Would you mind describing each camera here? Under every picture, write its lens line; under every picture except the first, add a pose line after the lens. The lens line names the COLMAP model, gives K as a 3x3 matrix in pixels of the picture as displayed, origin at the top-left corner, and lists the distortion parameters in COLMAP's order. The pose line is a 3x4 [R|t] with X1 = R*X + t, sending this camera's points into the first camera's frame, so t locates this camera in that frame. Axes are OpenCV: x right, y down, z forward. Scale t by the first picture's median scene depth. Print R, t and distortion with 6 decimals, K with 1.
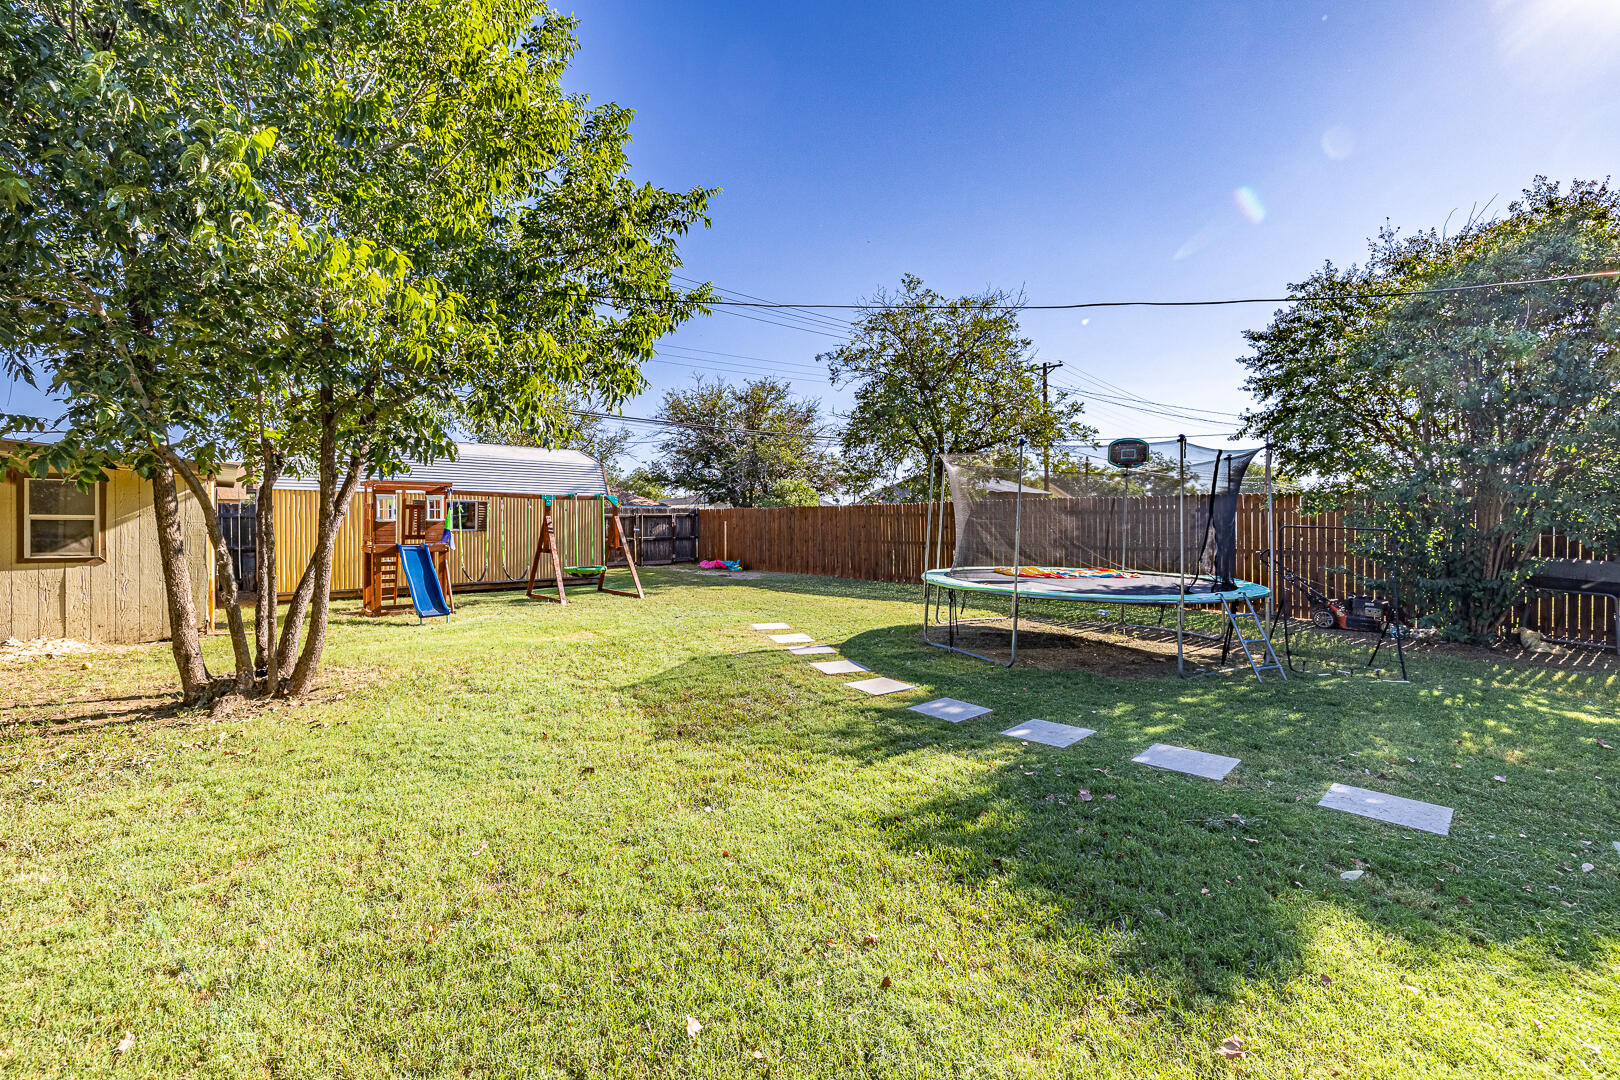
lens RADIAL K [[675.6, 0, 807.6], [0, 675.6, 539.6], [0, 0, 1]] dist [-0.001606, 0.000160]
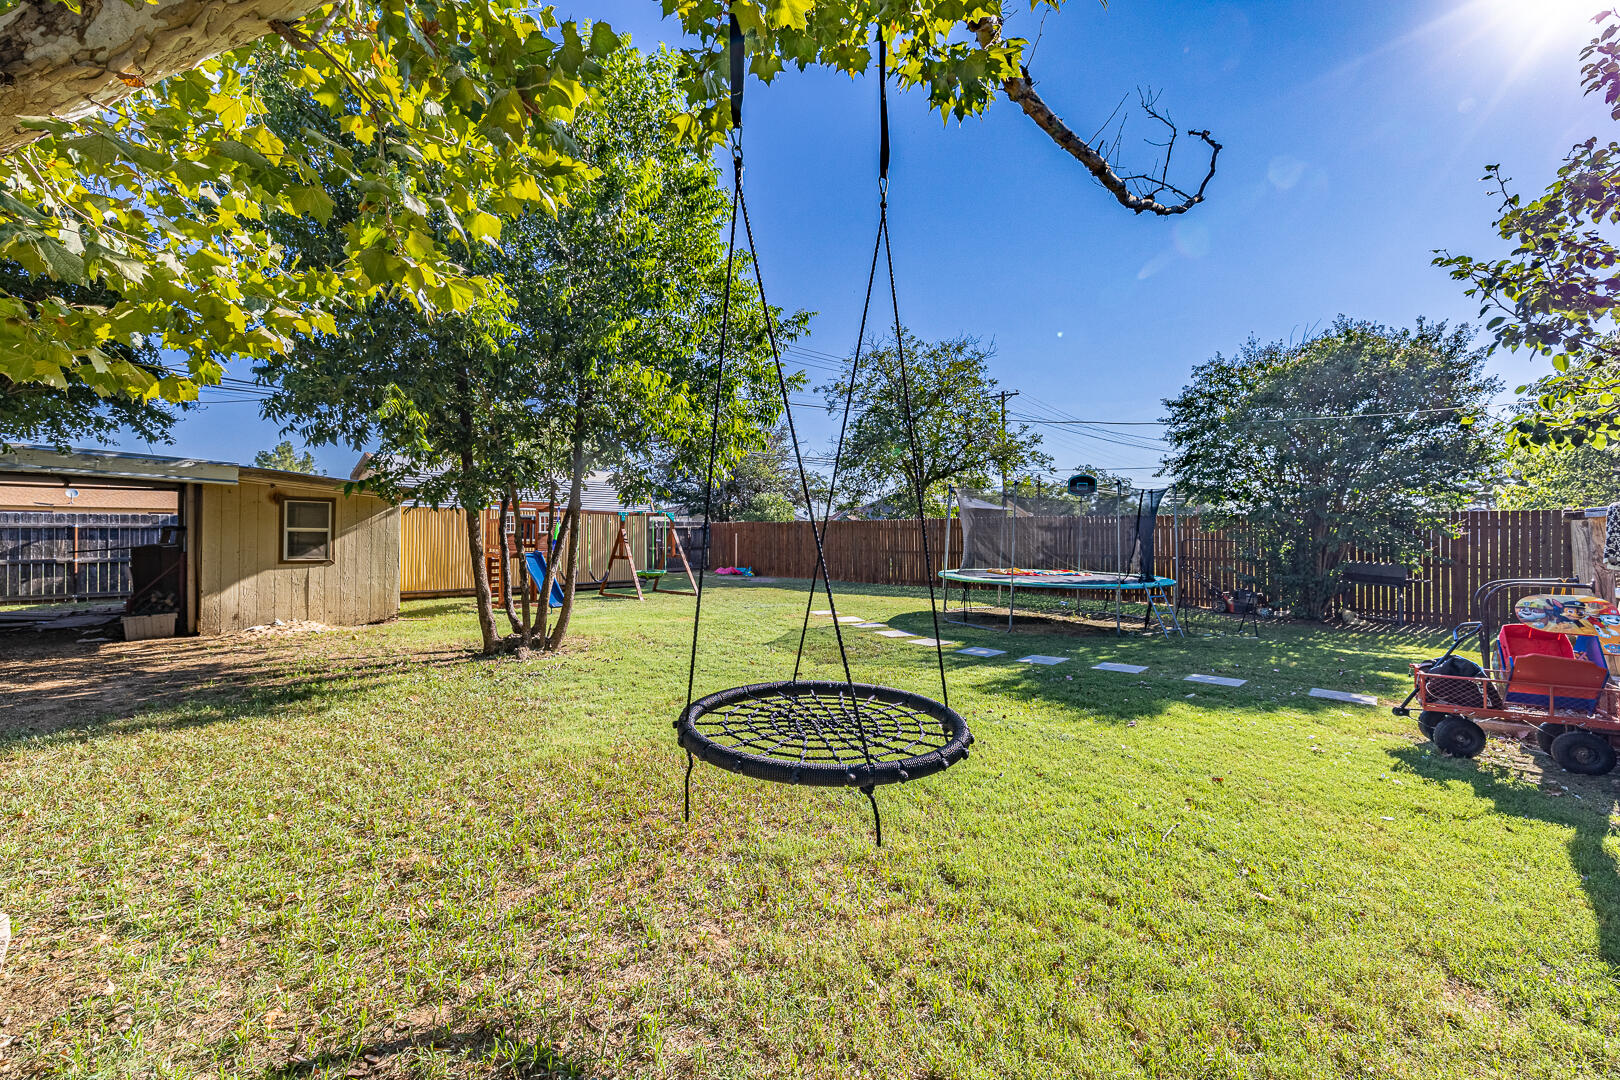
lens RADIAL K [[675.6, 0, 812.1], [0, 675.6, 543.4], [0, 0, 1]] dist [-0.001606, 0.000160]
pose [[0.997324, 0.002631, 0.073065, -0.176403], [-0.001793, 0.999932, -0.011532, 0.006142], [-0.073091, 0.011371, 0.997260, -0.333807]]
